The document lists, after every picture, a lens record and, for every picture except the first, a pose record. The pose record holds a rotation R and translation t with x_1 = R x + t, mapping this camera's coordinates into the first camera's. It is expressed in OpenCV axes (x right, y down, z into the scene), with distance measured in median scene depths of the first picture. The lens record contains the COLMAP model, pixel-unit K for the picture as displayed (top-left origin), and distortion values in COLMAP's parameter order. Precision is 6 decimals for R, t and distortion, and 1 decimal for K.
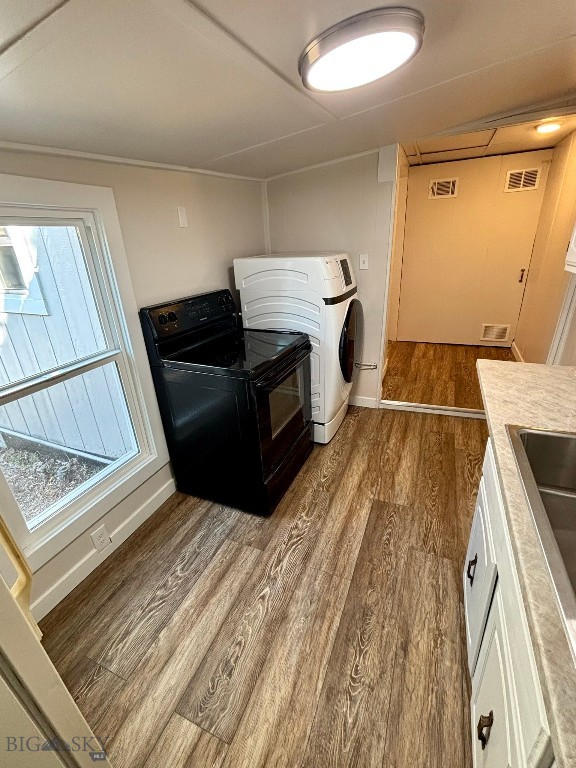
lens RADIAL K [[333.9, 0, 288.0], [0, 333.9, 384.6], [0, 0, 1]] dist [0.001909, 0.000118]
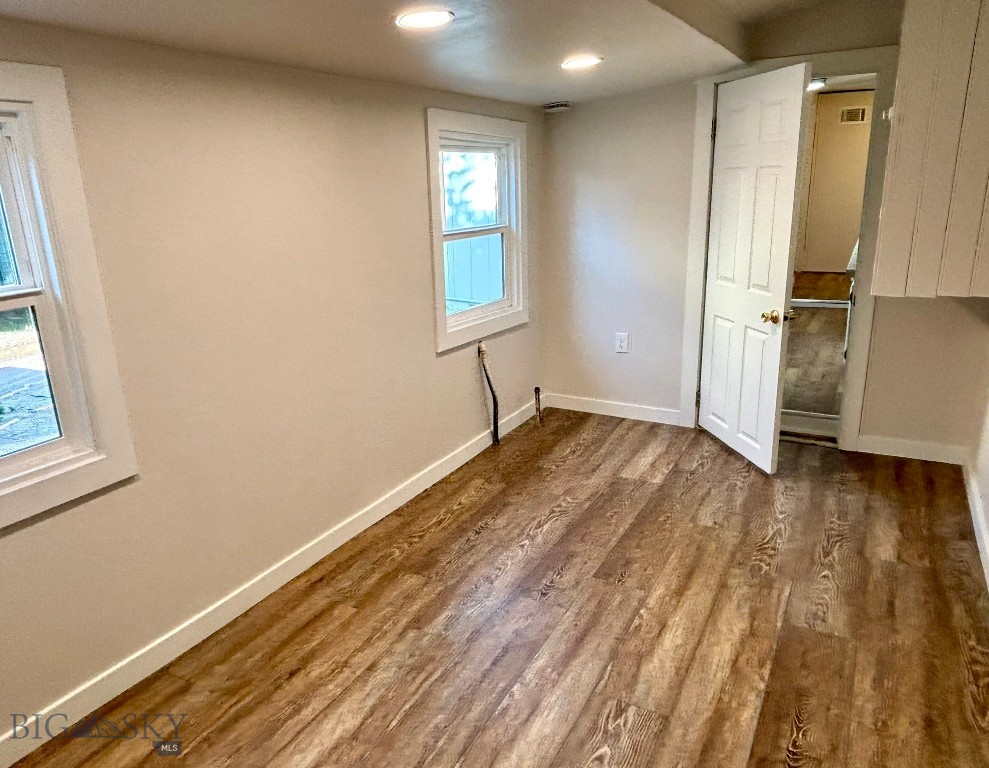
lens RADIAL K [[699.0, 0, 495.0], [0, 699.0, 384.7], [0, 0, 1]] dist [-0.006163, -0.003161]
pose [[0.995549, 0.016406, -0.092805, -0.148977], [-0.029235, 0.989914, -0.138617, 0.154663], [0.089595, 0.140713, 0.985988, -0.304374]]
